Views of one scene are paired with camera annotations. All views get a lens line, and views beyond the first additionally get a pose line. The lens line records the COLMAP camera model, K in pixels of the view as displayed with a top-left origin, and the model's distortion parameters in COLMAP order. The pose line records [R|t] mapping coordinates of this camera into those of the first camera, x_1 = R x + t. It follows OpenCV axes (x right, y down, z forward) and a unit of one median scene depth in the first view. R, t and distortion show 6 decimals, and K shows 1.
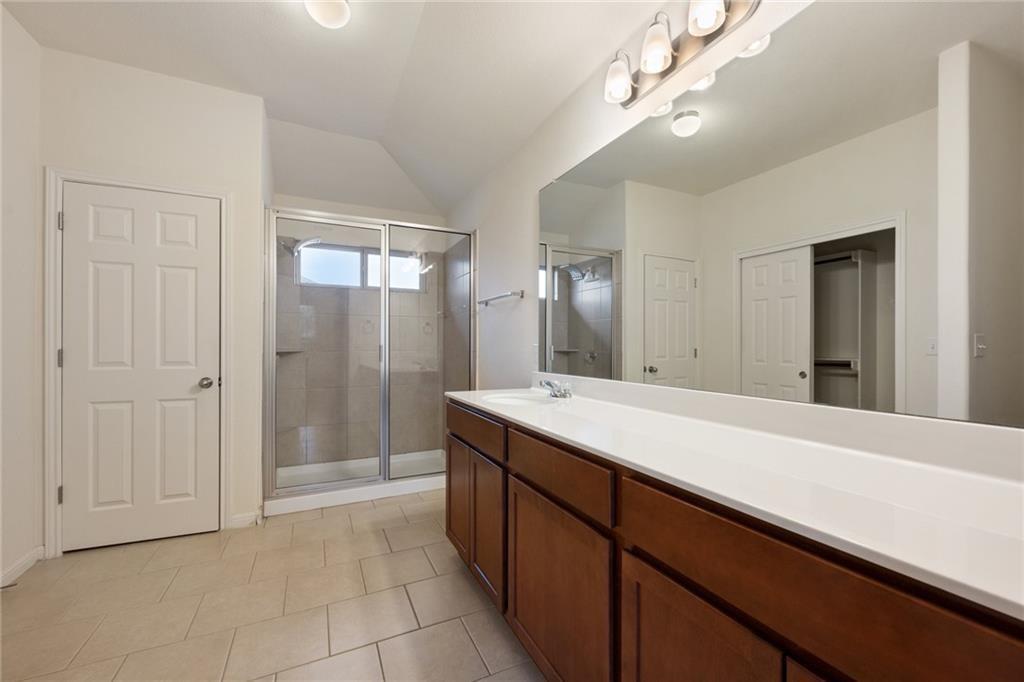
lens RADIAL K [[414.8, 0, 512.6], [0, 414.8, 346.0], [0, 0, 1]] dist [-0.000767, -0.000103]
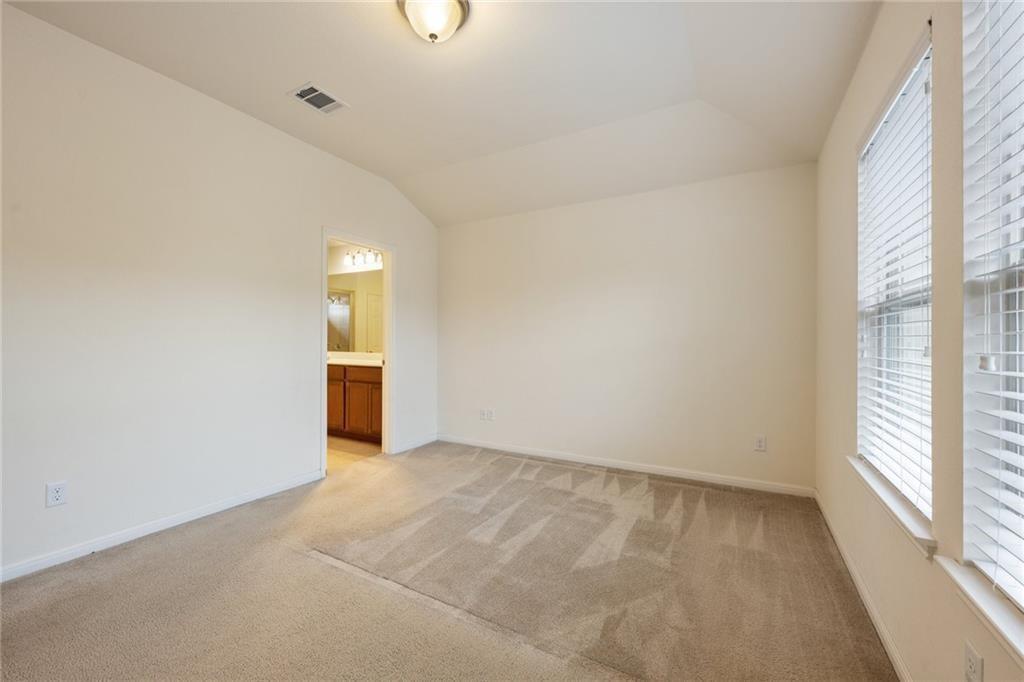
lens RADIAL K [[414.8, 0, 512.6], [0, 414.8, 346.0], [0, 0, 1]] dist [-0.000767, -0.000103]
pose [[0.831290, -0.006127, 0.555806, -0.223932], [-0.001476, 0.999911, 0.013230, -0.001906], [-0.555837, -0.011818, 0.831207, -1.133807]]
